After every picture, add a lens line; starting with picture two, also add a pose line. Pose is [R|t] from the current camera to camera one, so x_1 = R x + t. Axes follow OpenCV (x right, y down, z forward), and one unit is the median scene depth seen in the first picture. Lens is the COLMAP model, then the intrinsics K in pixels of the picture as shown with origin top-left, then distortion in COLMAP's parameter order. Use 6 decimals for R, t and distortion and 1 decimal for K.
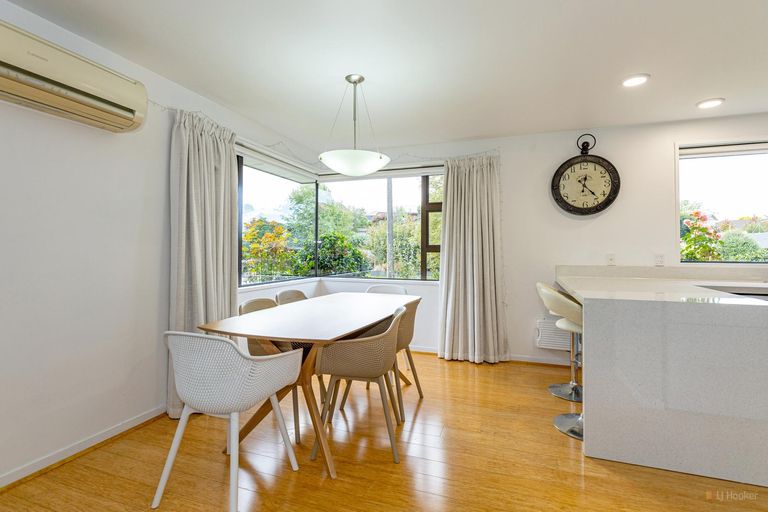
lens RADIAL K [[374.4, 0, 383.9], [0, 374.4, 242.1], [0, 0, 1]] dist [-0.005243, -0.001207]
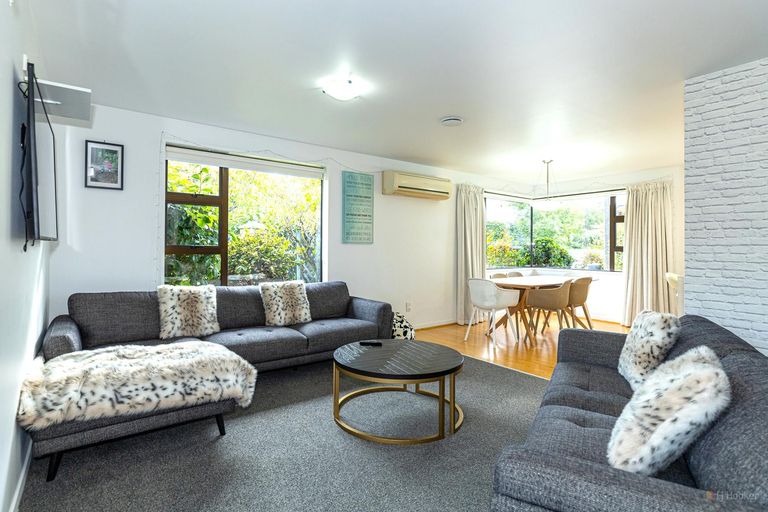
lens RADIAL K [[374.4, 0, 383.2], [0, 374.4, 238.9], [0, 0, 1]] dist [-0.005243, -0.001207]
pose [[0.837872, -0.010005, -0.545775, 0.177274], [0.006342, 0.999943, -0.008594, -0.014918], [0.545830, 0.003739, 0.837888, -0.734090]]
